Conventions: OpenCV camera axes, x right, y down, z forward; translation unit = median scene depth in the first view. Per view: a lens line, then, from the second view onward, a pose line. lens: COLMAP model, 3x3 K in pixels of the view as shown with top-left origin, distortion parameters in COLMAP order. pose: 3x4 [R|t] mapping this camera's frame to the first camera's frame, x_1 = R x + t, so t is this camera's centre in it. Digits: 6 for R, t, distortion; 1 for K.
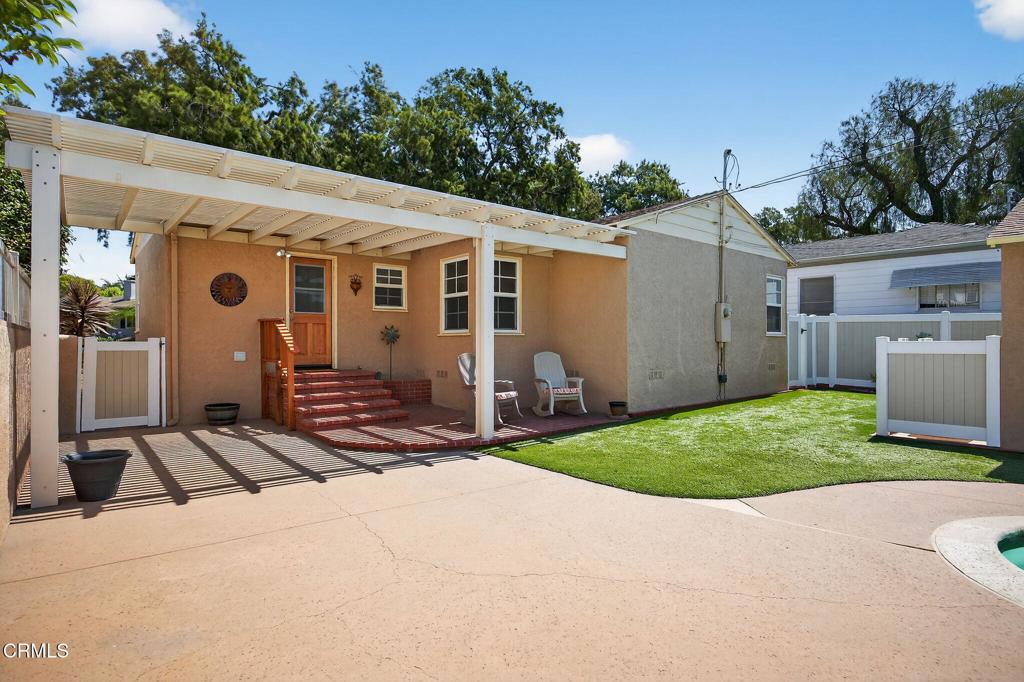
lens RADIAL K [[549.0, 0, 520.5], [0, 549.0, 336.5], [0, 0, 1]] dist [0.001506, -0.002250]
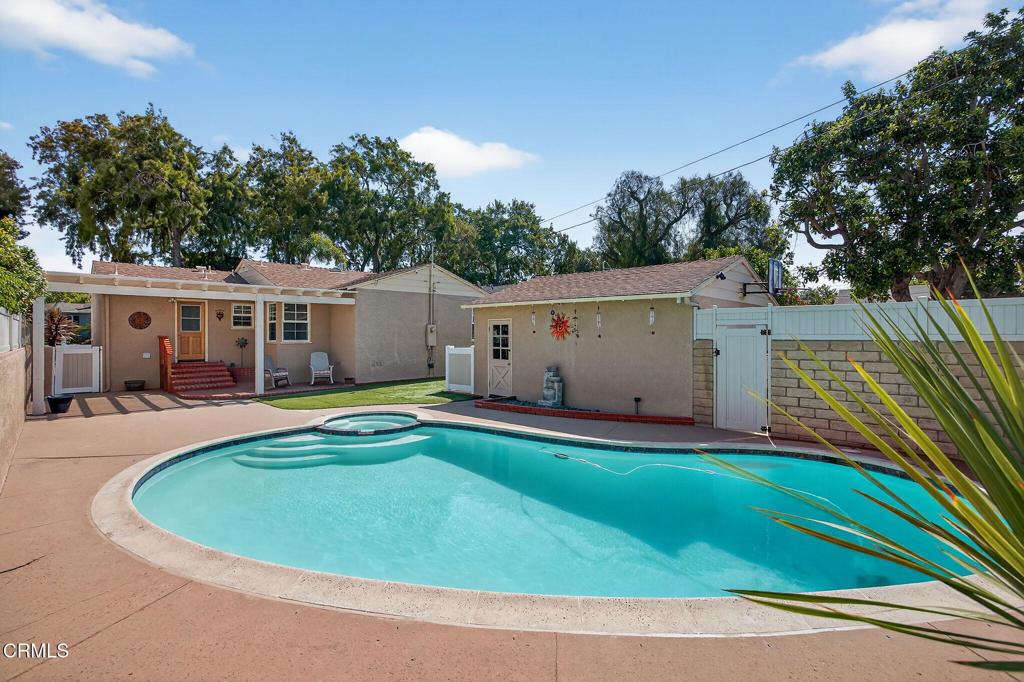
lens RADIAL K [[460.0, 0, 508.0], [0, 460.0, 338.8], [0, 0, 1]] dist [-0.010450, 0.003686]
pose [[0.995397, -0.002444, 0.095809, 0.387415], [0.000484, 0.999790, 0.020481, -0.036169], [-0.095839, -0.020340, 0.995189, -0.460388]]
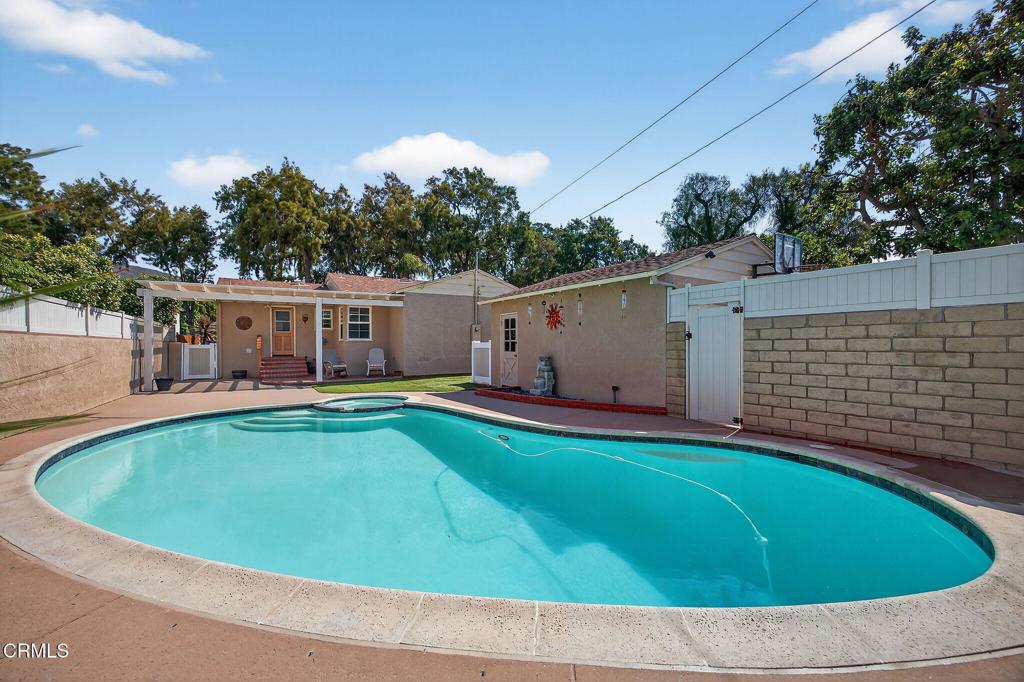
lens RADIAL K [[410.8, 0, 506.1], [0, 410.8, 350.3], [0, 0, 1]] dist [-0.004187, 0.000746]
pose [[0.990253, -0.001897, -0.139265, 0.562792], [0.005613, 0.999638, 0.026294, -0.003675], [0.139165, -0.026820, 0.989906, -0.403712]]
